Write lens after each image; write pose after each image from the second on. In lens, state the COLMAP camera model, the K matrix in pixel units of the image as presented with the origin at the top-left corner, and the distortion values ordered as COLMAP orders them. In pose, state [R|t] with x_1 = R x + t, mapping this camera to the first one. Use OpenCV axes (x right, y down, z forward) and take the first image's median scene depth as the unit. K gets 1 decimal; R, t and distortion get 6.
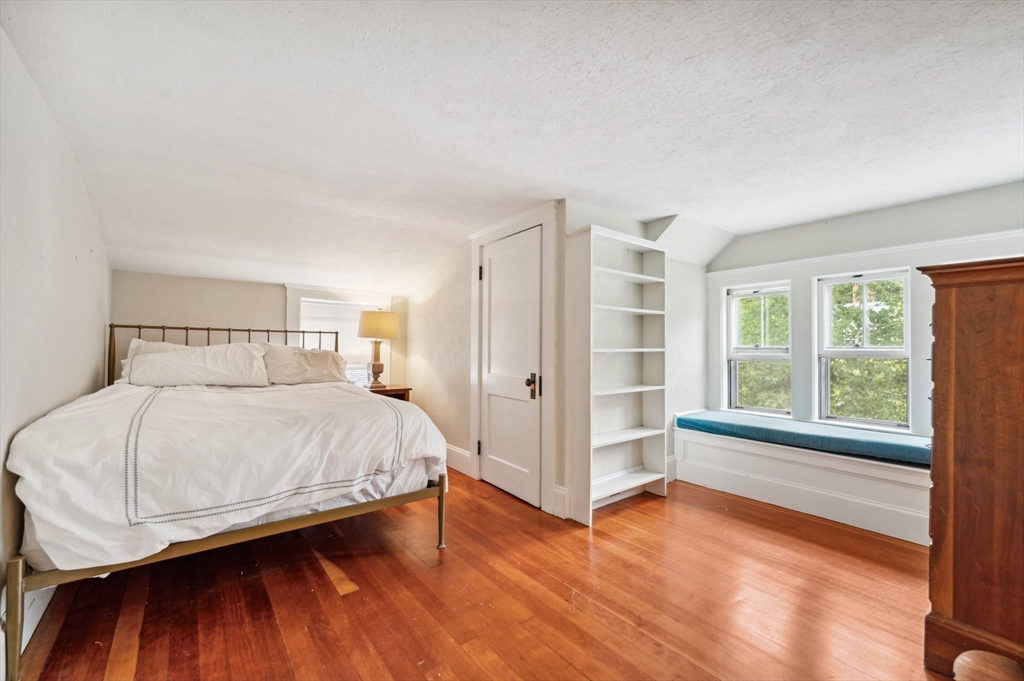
lens RADIAL K [[425.8, 0, 515.4], [0, 425.8, 342.7], [0, 0, 1]] dist [-0.001263, -0.000196]
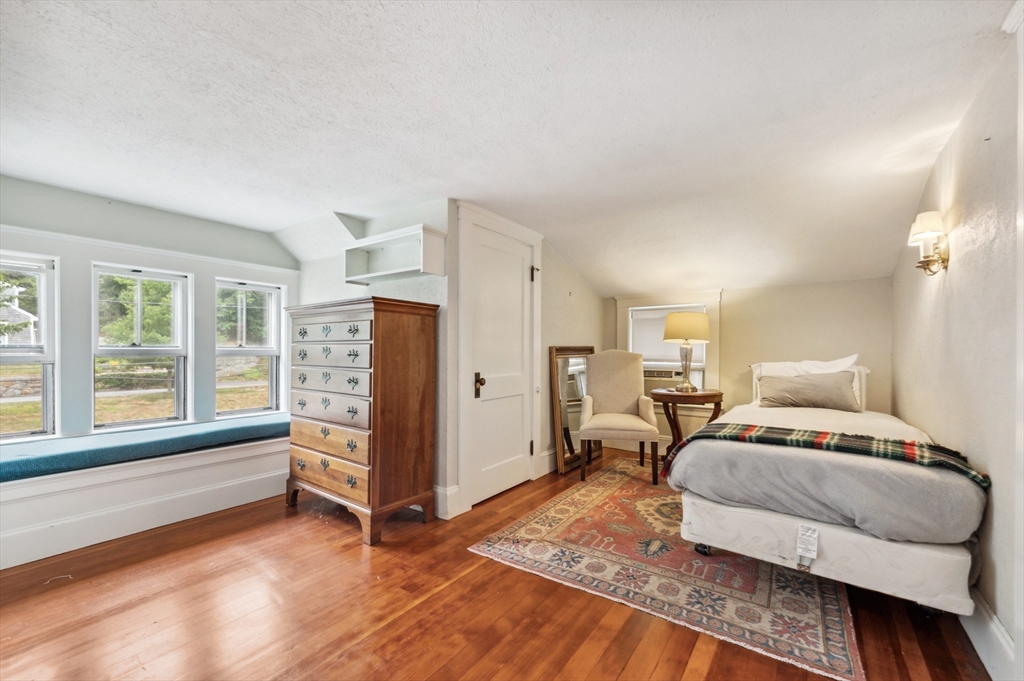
lens RADIAL K [[425.8, 0, 515.4], [0, 425.8, 342.7], [0, 0, 1]] dist [-0.001263, -0.000196]
pose [[-0.282813, 0.009060, 0.959132, -0.468627], [-0.016199, 0.999768, -0.014220, 0.005691], [-0.959038, -0.019558, -0.282601, 0.598780]]
